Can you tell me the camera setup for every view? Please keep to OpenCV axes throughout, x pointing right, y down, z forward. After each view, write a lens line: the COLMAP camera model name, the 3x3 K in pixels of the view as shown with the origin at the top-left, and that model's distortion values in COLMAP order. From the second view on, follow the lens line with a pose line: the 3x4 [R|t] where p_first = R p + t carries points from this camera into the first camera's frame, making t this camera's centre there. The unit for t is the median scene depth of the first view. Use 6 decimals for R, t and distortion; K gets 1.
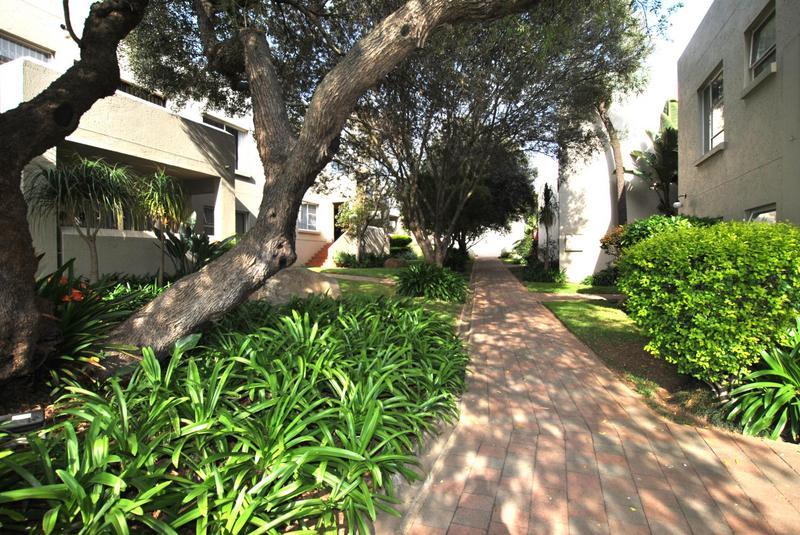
lens RADIAL K [[498.1, 0, 399.7], [0, 498.1, 252.2], [0, 0, 1]] dist [-0.002178, -0.000227]
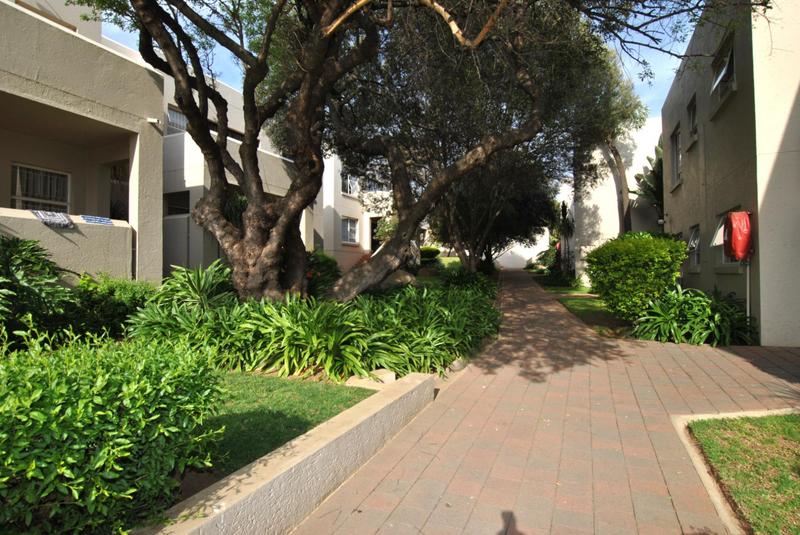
lens RADIAL K [[498.1, 0, 399.7], [0, 498.1, 252.2], [0, 0, 1]] dist [-0.002178, -0.000227]
pose [[0.998783, -0.002916, -0.049229, -0.031258], [0.001718, 0.999701, -0.024372, 0.007872], [0.049285, 0.024257, 0.998490, -0.181730]]
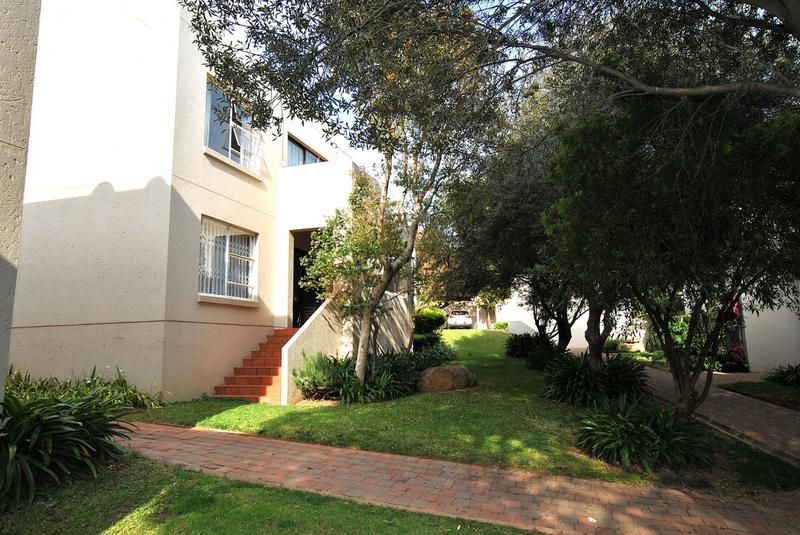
lens RADIAL K [[498.1, 0, 399.7], [0, 498.1, 252.2], [0, 0, 1]] dist [-0.002178, -0.000227]
pose [[0.995702, -0.007559, 0.092311, -0.160400], [0.021846, 0.987711, -0.154756, -0.029174], [-0.090007, 0.156107, 0.983631, 1.116204]]
